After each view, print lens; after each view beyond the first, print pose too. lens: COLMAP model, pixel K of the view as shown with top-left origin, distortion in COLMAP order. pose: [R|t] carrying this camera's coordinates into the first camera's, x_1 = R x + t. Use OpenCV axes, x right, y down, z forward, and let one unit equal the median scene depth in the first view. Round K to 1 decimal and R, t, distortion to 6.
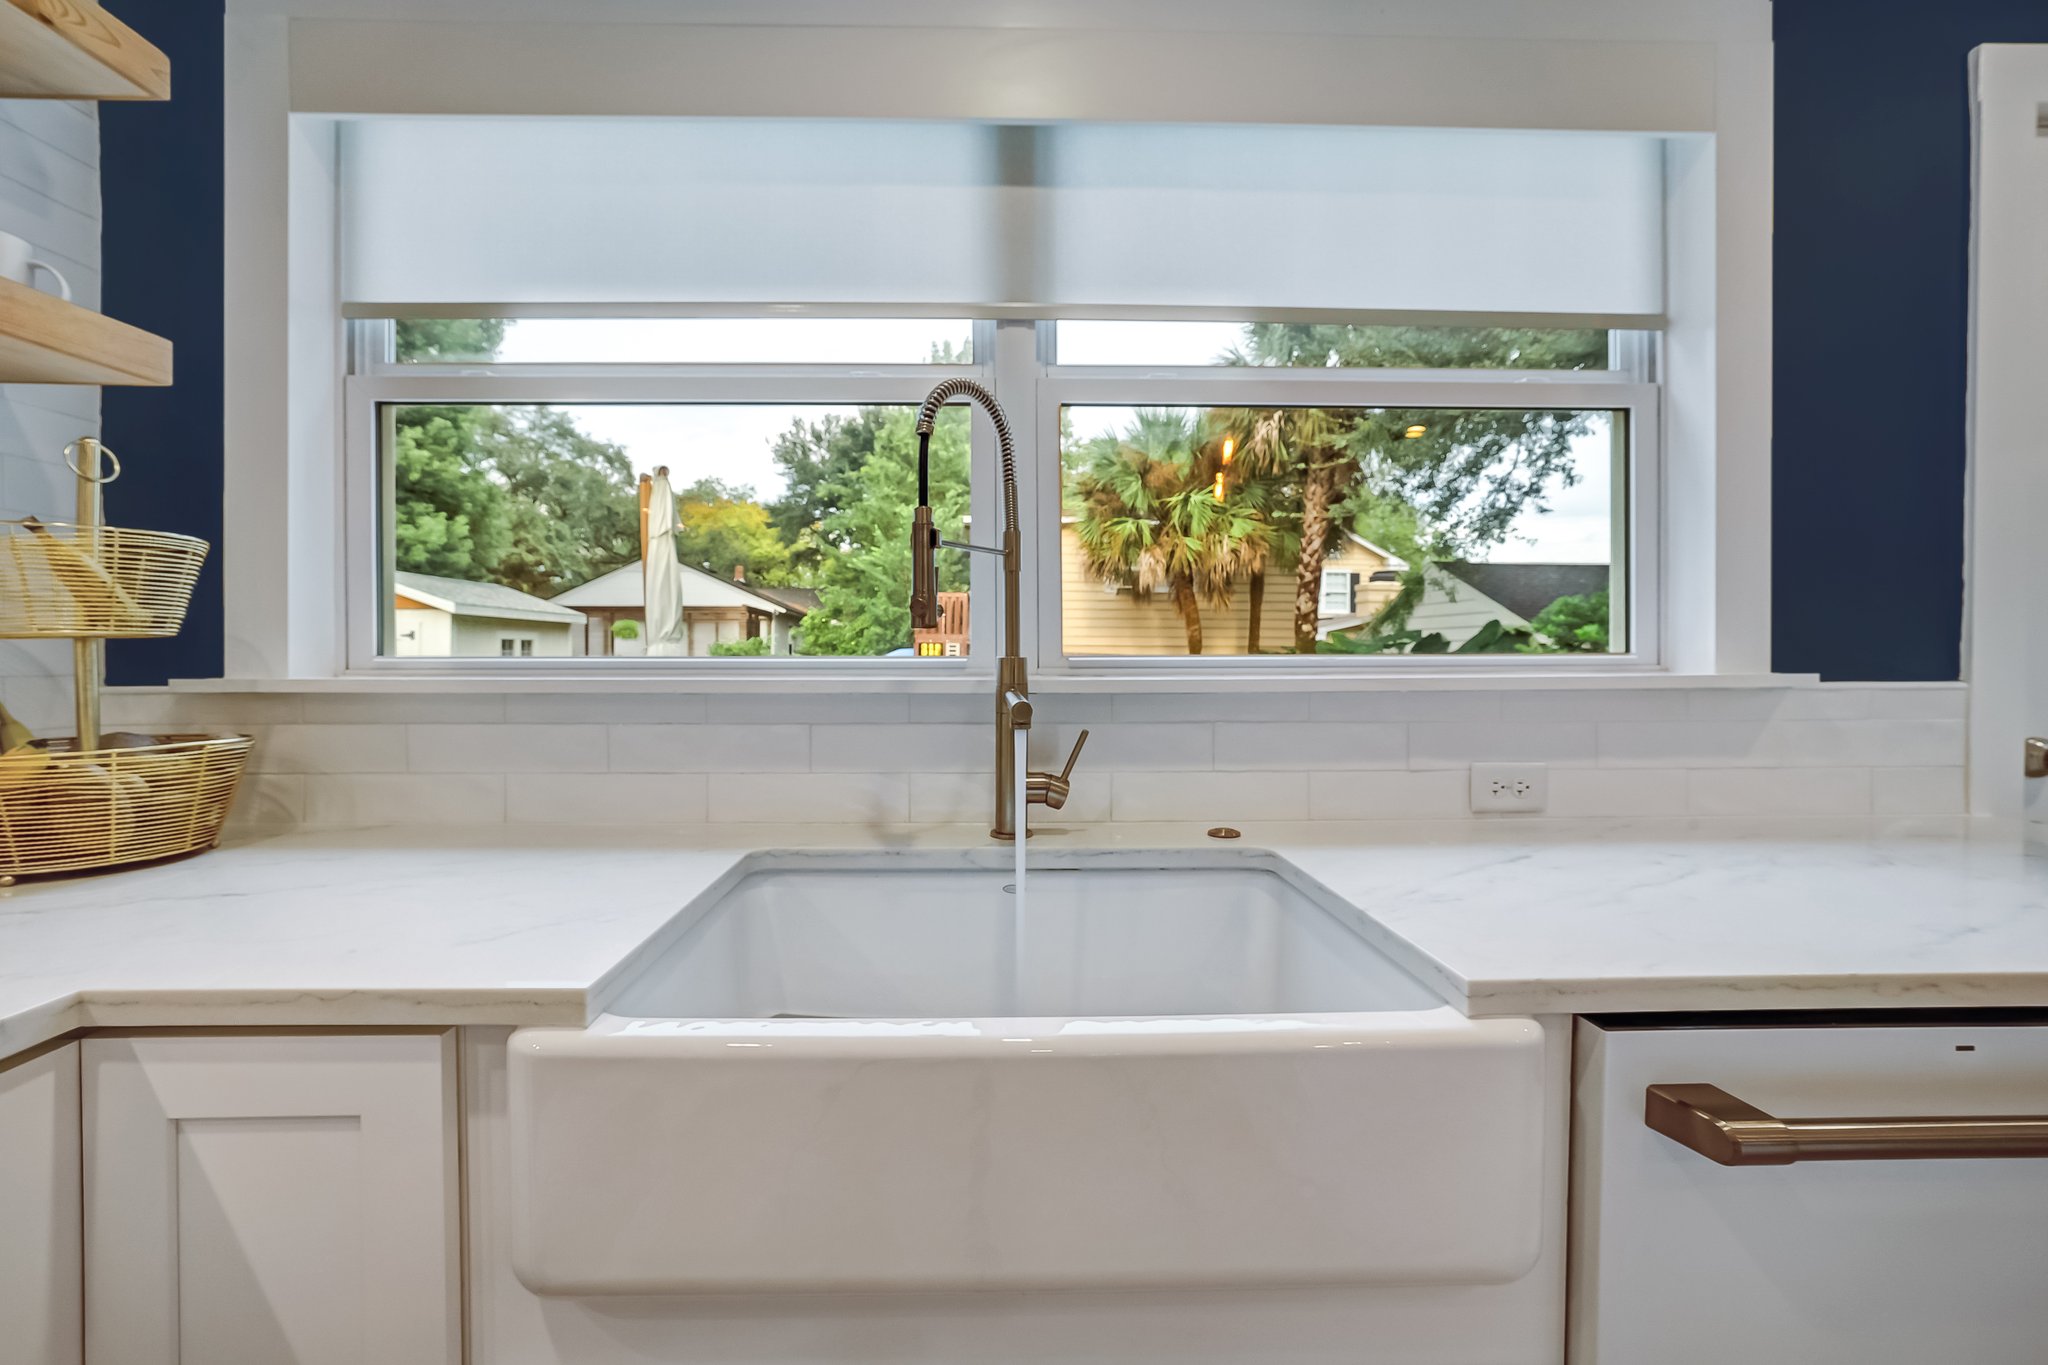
lens RADIAL K [[878.0, 0, 1005.3], [0, 878.0, 660.2], [0, 0, 1]] dist [-0.030658, 0.013720]
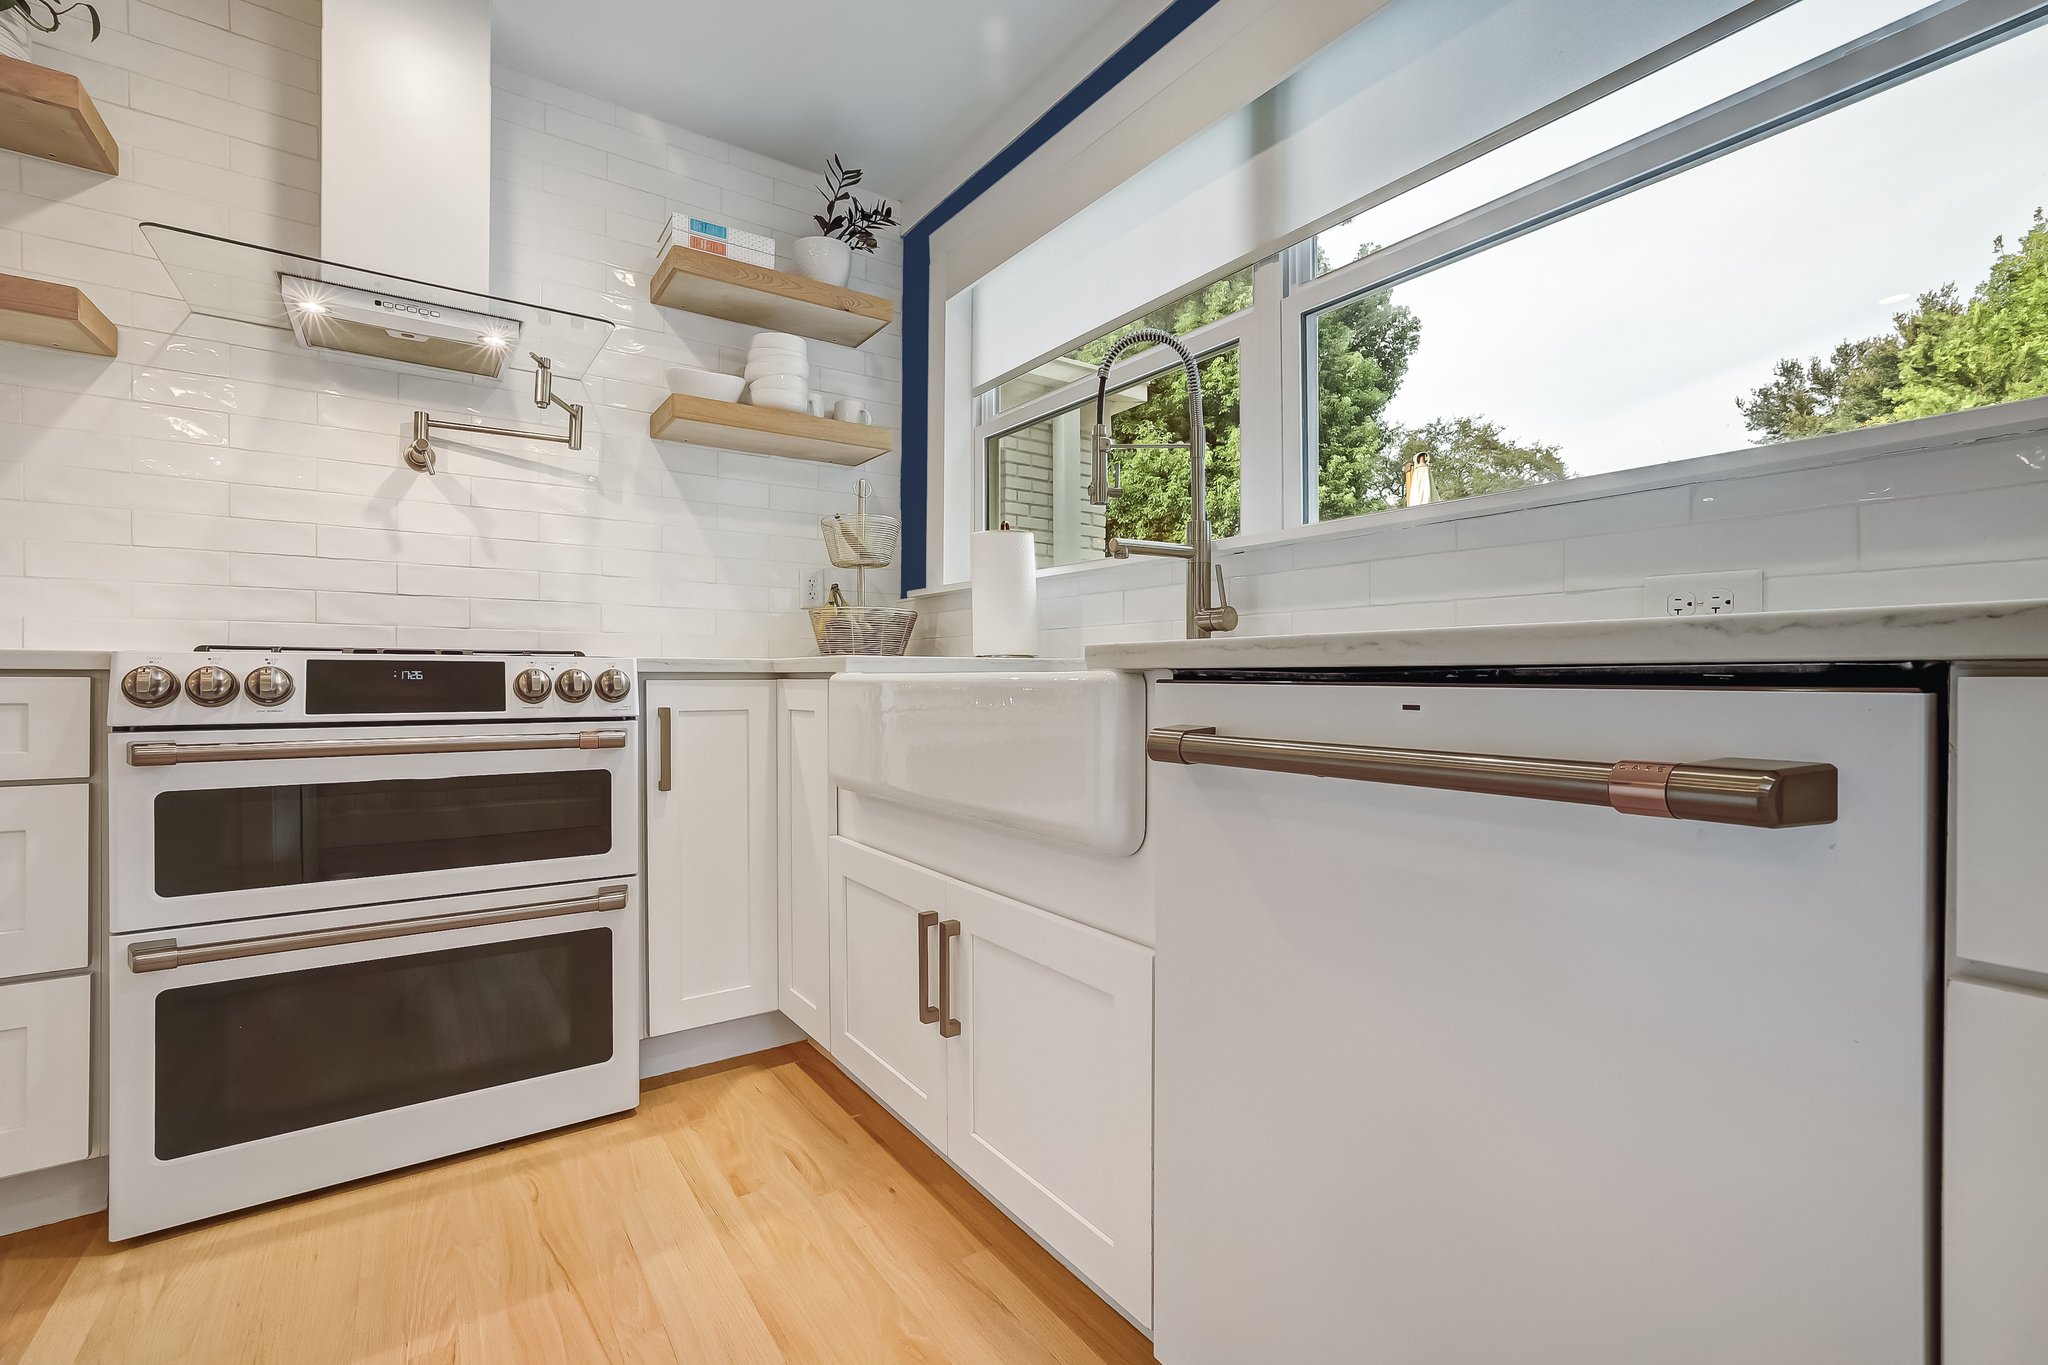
lens RADIAL K [[878.0, 0, 1002.8], [0, 878.0, 679.5], [0, 0, 1]] dist [-0.030658, 0.013720]
pose [[0.548530, 0.005542, -0.836113, 0.074052], [-0.006589, 0.999976, 0.002306, 0.018106], [0.836105, 0.004244, 0.548553, 0.001455]]
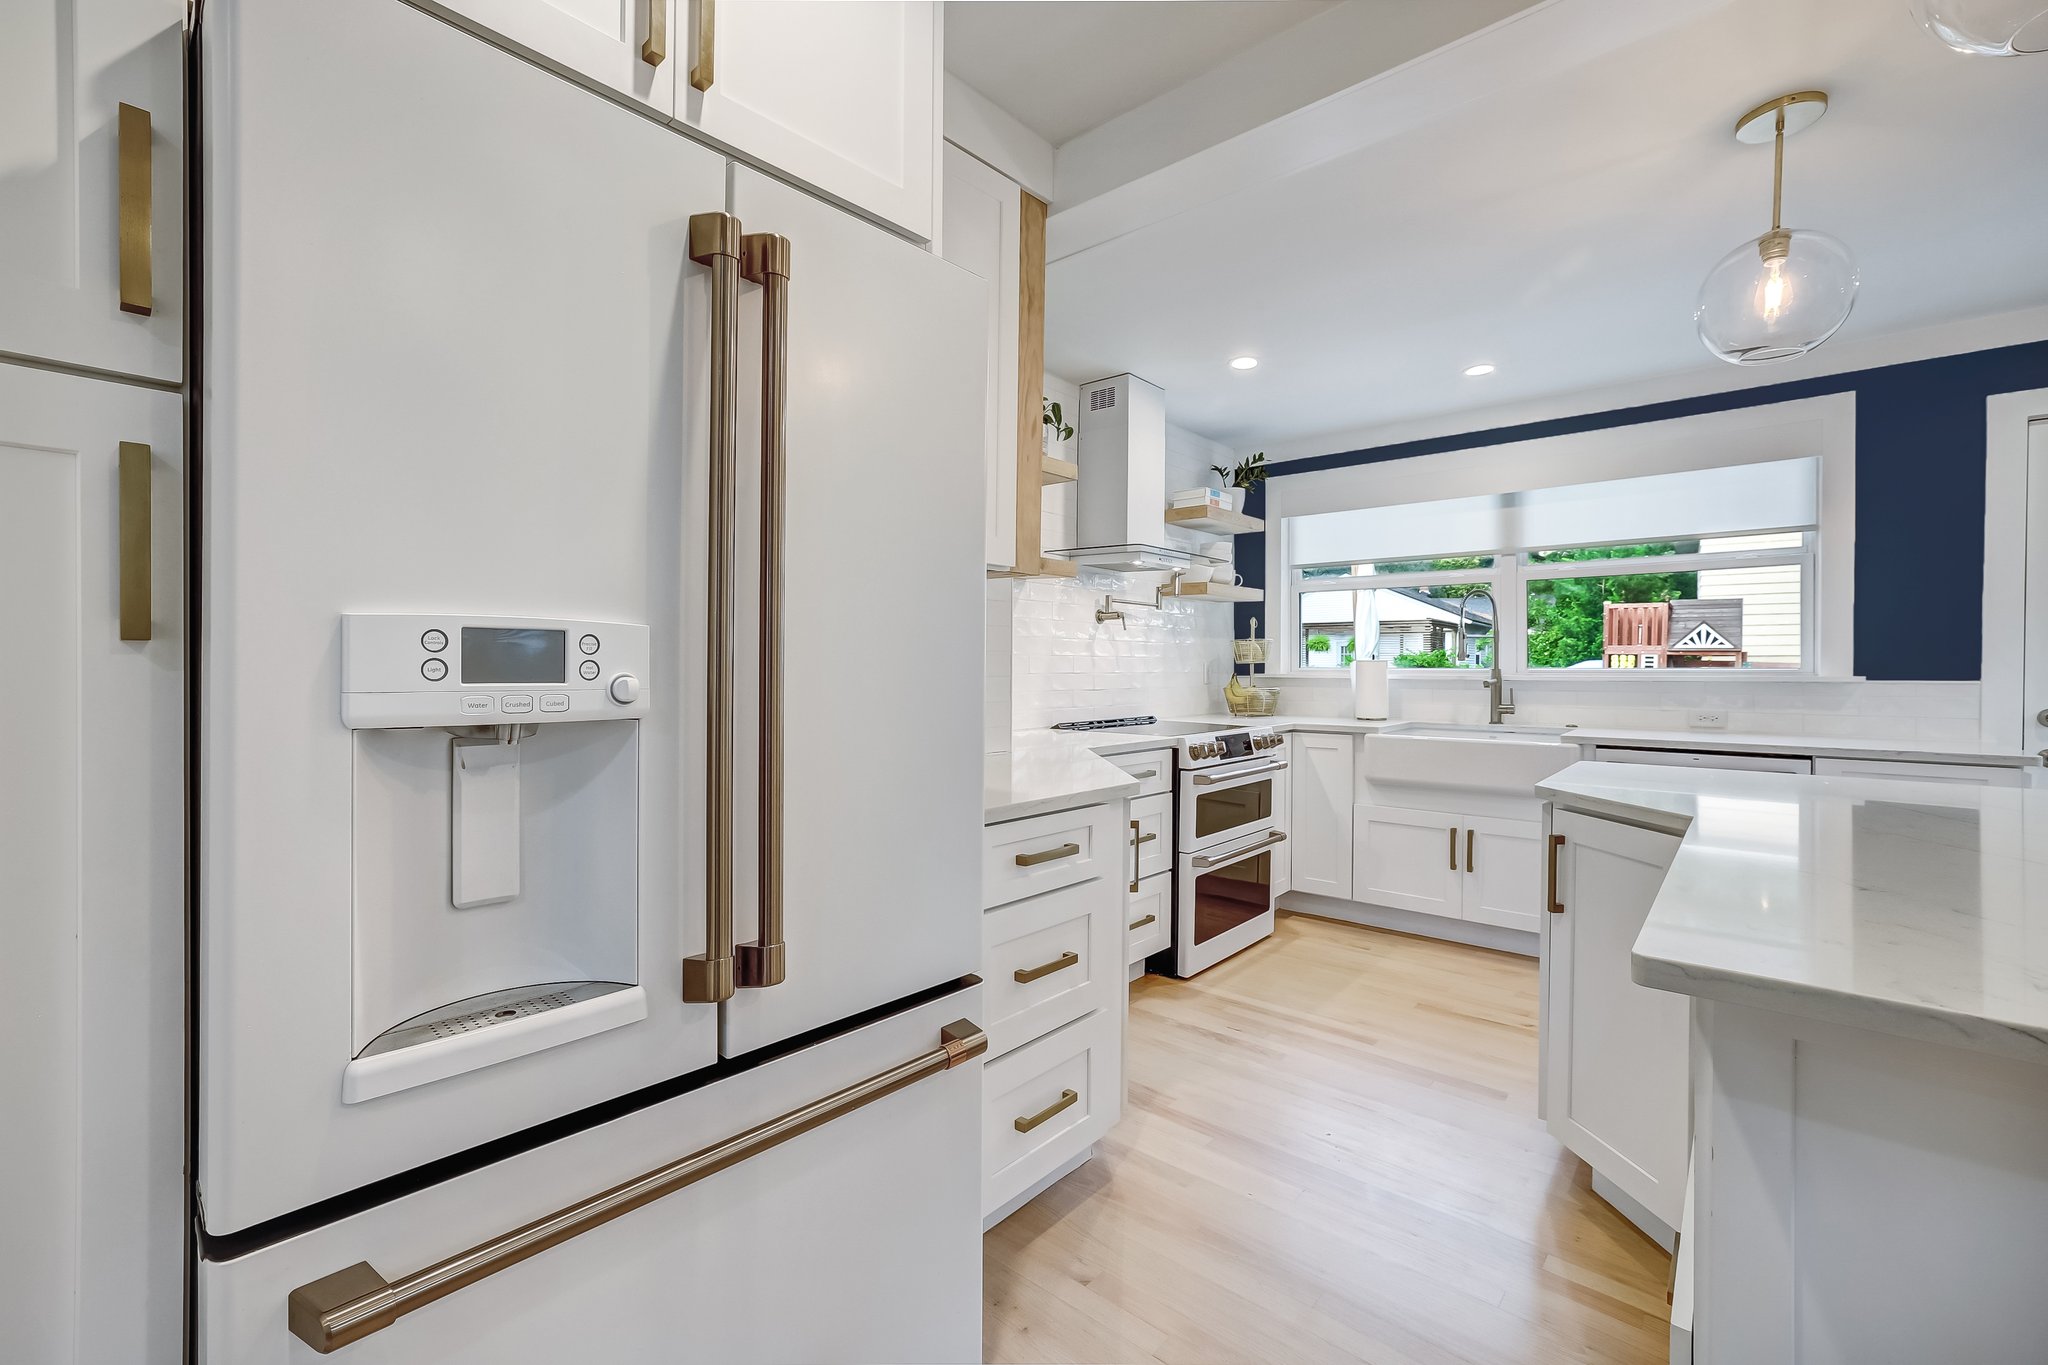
lens RADIAL K [[878.0, 0, 1009.4], [0, 878.0, 671.9], [0, 0, 1]] dist [-0.030658, 0.013720]
pose [[0.738586, 0.005687, -0.674135, 0.065608], [-0.004742, 0.999984, 0.003240, 0.000522], [0.674142, 0.000804, 0.738601, -0.201257]]
